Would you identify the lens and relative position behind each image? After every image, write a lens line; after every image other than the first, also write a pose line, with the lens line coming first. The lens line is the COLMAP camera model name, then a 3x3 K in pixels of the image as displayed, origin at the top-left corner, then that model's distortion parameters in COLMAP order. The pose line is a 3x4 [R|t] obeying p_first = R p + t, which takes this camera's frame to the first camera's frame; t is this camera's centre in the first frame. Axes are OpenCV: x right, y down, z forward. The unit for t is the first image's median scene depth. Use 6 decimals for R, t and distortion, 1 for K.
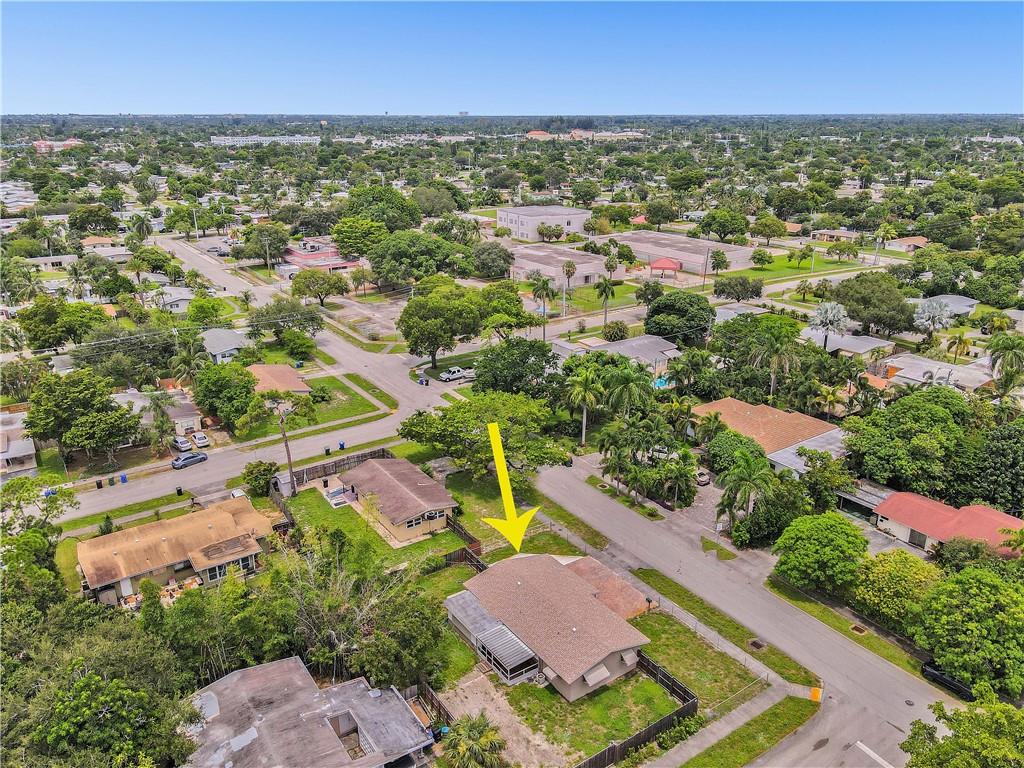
lens RADIAL K [[749.2, 0, 512.0], [0, 749.2, 384.0], [0, 0, 1]] dist [0.002795, 0.012066]
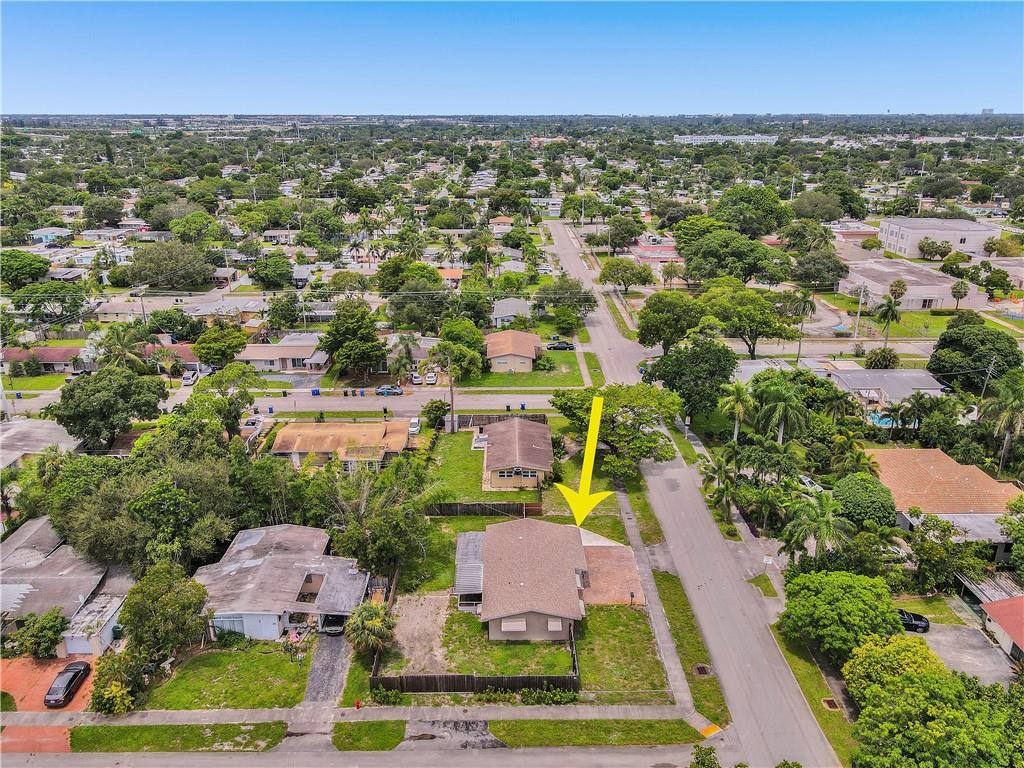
lens RADIAL K [[749.2, 0, 512.0], [0, 749.2, 384.0], [0, 0, 1]] dist [0.002795, 0.012066]
pose [[0.828107, 0.190470, -0.527219, 0.351944], [-0.190074, 0.980196, 0.055566, -0.010705], [0.527362, 0.054196, 0.847911, 0.026466]]
